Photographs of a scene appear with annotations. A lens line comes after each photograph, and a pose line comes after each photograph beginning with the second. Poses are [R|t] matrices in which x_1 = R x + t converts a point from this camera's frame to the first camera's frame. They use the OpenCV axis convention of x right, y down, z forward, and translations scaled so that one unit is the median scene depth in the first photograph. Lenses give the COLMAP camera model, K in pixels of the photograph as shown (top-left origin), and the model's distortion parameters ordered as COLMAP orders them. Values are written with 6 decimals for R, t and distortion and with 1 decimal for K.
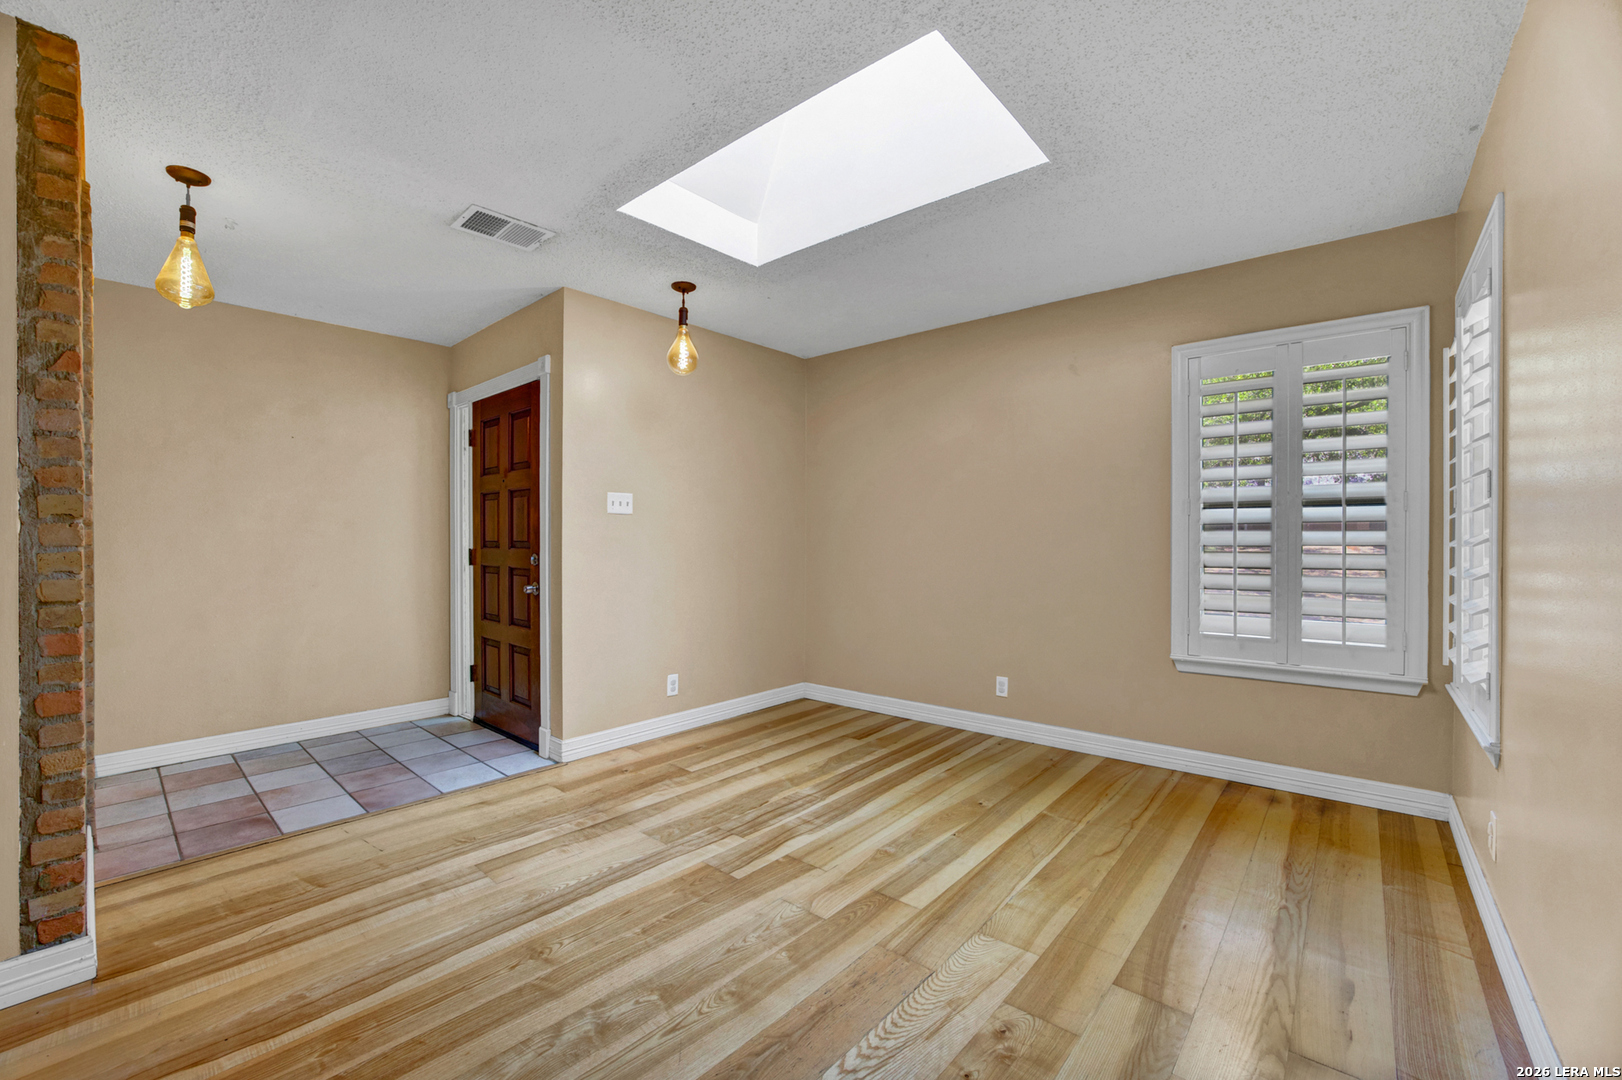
lens RADIAL K [[665.5, 0, 800.0], [0, 665.5, 545.8], [0, 0, 1]] dist [-0.058499, 0.012495]
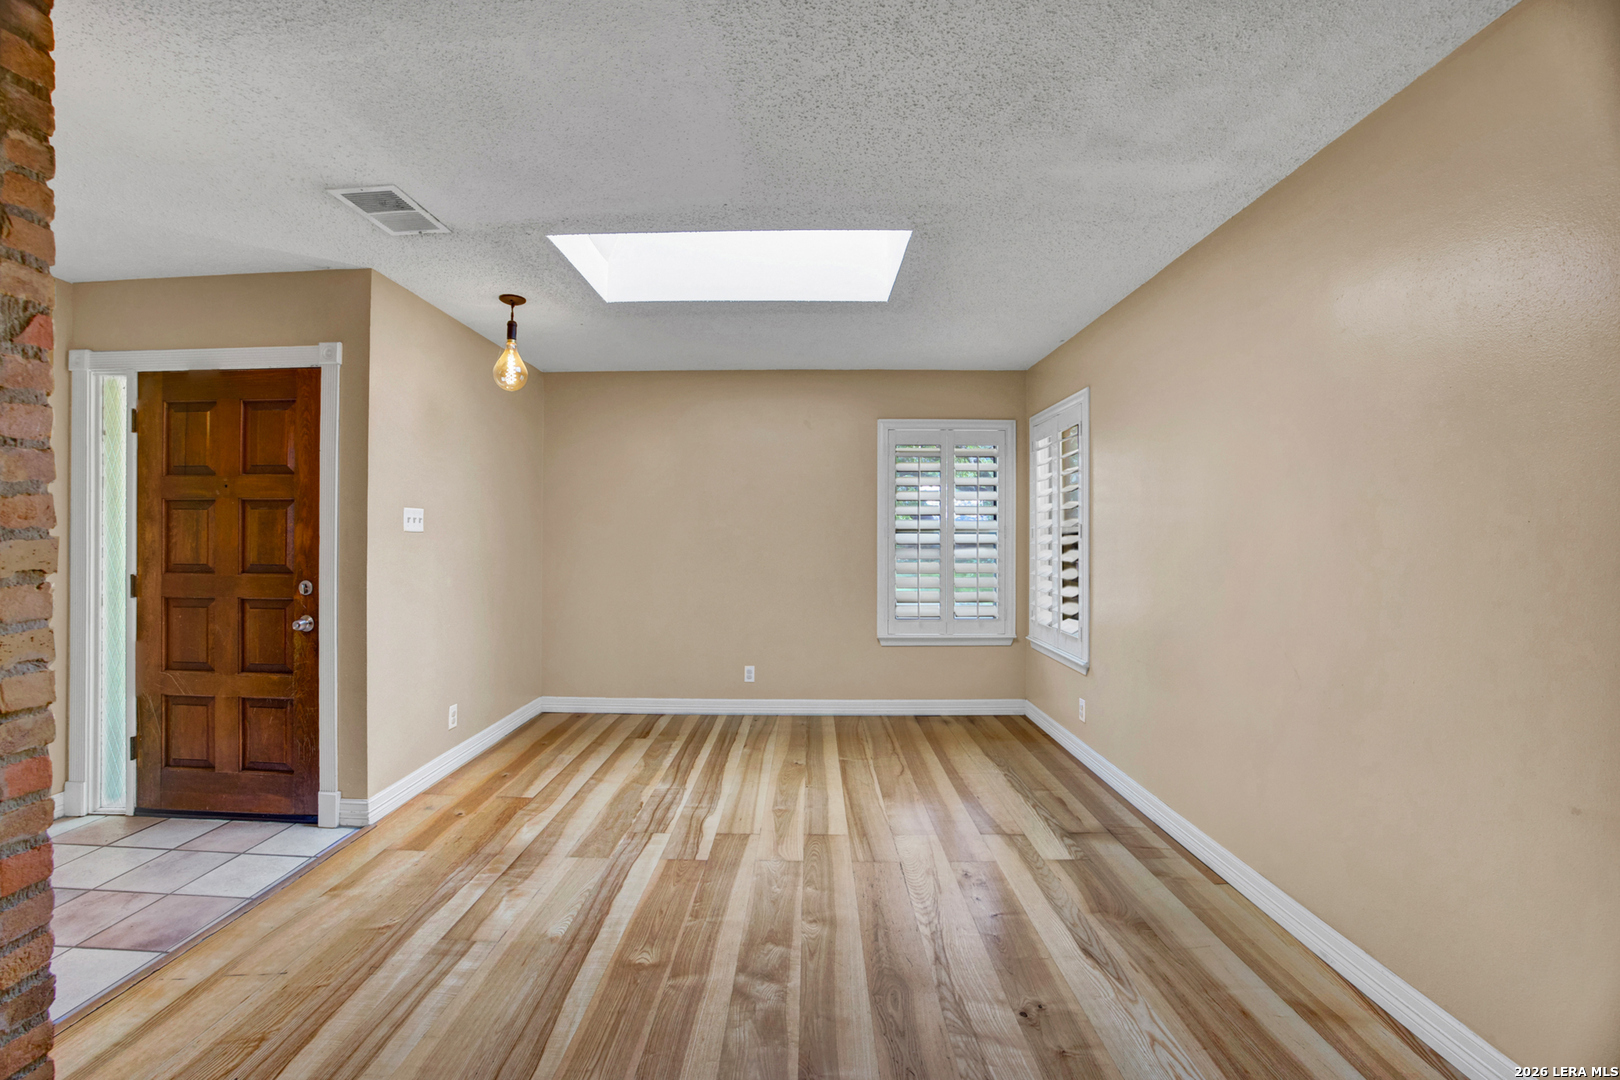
lens RADIAL K [[660.0, 0, 792.1], [0, 660.0, 532.0], [0, 0, 1]] dist [-0.059806, 0.012423]
pose [[0.770011, 0.006434, 0.637998, -0.575758], [0.004153, 0.999877, -0.015096, -0.043239], [-0.638017, 0.014274, 0.769890, 0.009235]]
